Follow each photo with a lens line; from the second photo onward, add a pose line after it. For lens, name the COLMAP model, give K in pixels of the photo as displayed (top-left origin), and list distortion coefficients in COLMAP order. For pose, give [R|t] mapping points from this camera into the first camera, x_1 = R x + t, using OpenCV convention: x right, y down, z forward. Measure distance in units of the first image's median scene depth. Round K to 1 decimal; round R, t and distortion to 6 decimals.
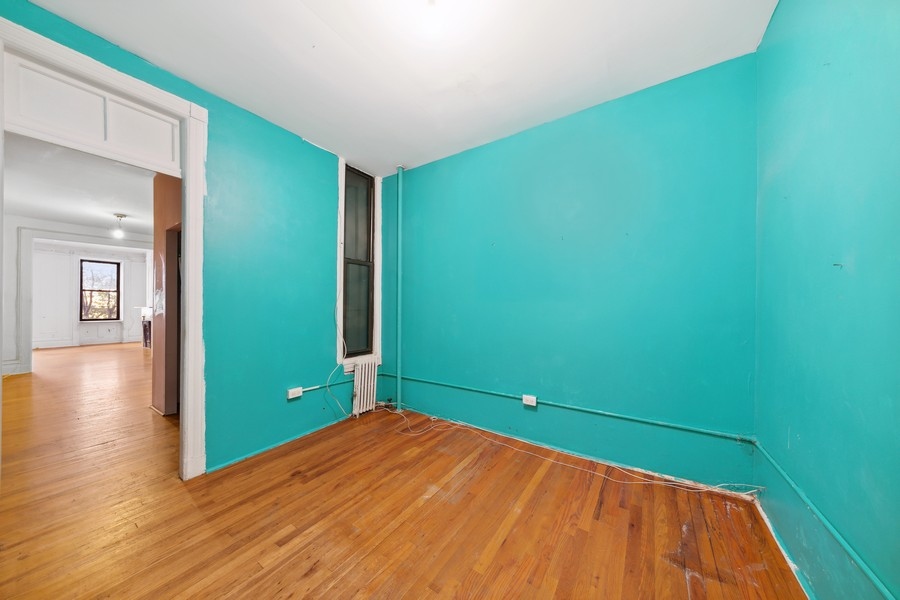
lens RADIAL K [[288.8, 0, 454.0], [0, 288.8, 305.5], [0, 0, 1]] dist [0.002389, 0.000187]
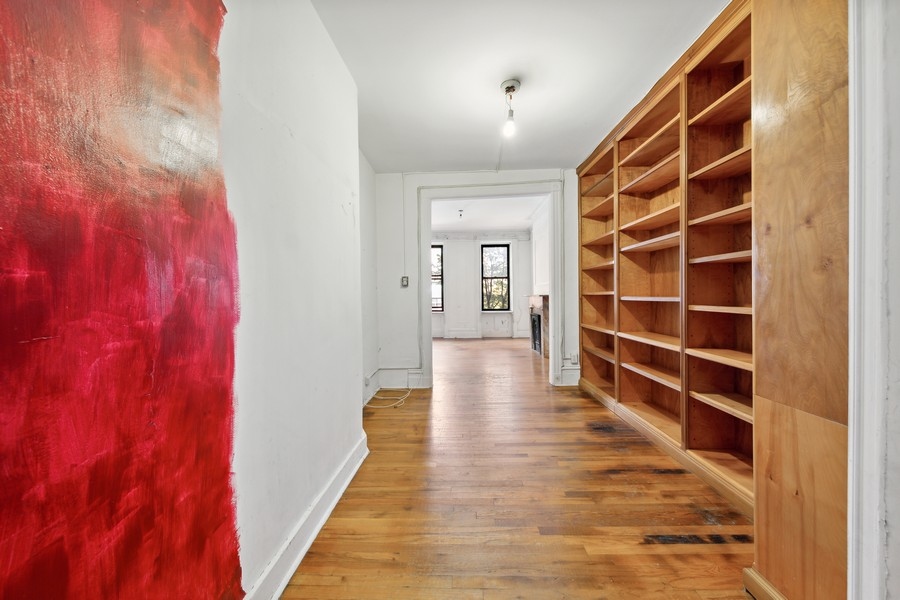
lens RADIAL K [[335.3, 0, 446.6], [0, 335.3, 295.8], [0, 0, 1]] dist [0.014494, -0.000053]
pose [[0.506207, -0.007737, -0.862377, -0.395966], [0.016981, 0.999855, 0.000997, 0.001818], [0.862245, -0.015149, 0.506265, 0.338555]]
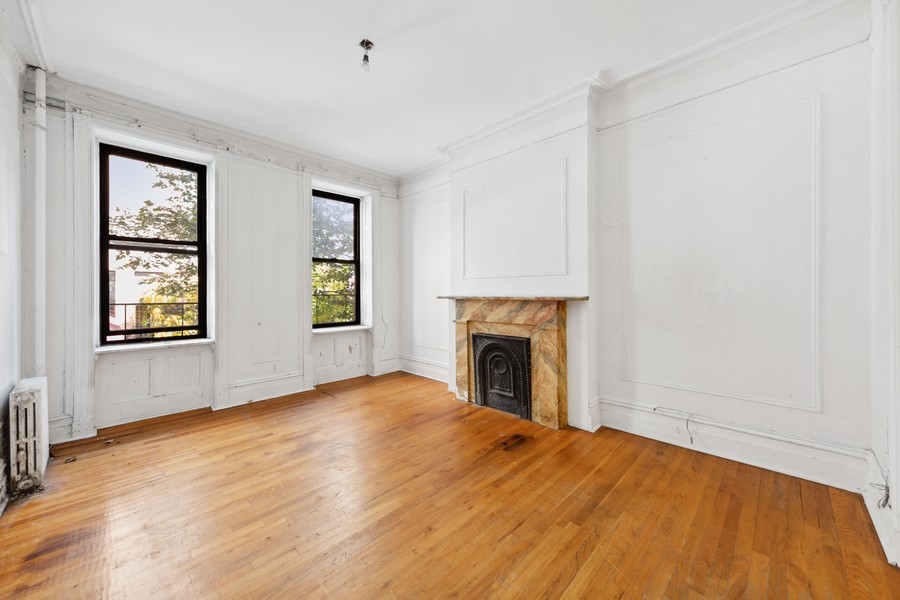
lens RADIAL K [[335.3, 0, 445.6], [0, 335.3, 290.1], [0, 0, 1]] dist [0.014494, -0.000053]
pose [[0.980472, -0.006605, -0.196545, -0.934782], [0.006313, 0.999978, -0.002112, -0.002677], [0.196555, 0.000830, 0.980492, 0.518323]]
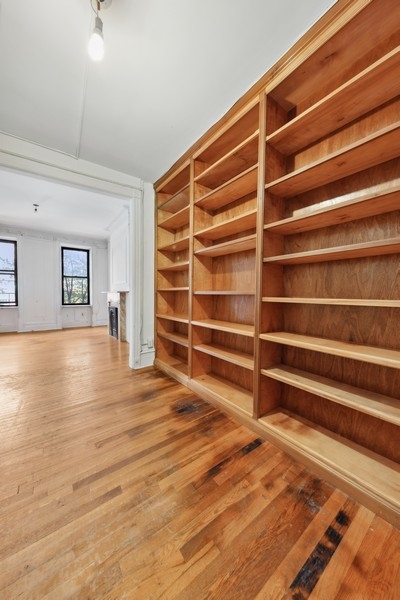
lens RADIAL K [[210.0, 0, 198.6], [0, 210.0, 300.5], [0, 0, 1]] dist [0.002786, -0.000472]
pose [[0.932849, 0.013313, -0.360021, -0.518830], [-0.001781, 0.999475, 0.032343, 0.009760], [0.360262, -0.029529, 0.932384, 0.438725]]
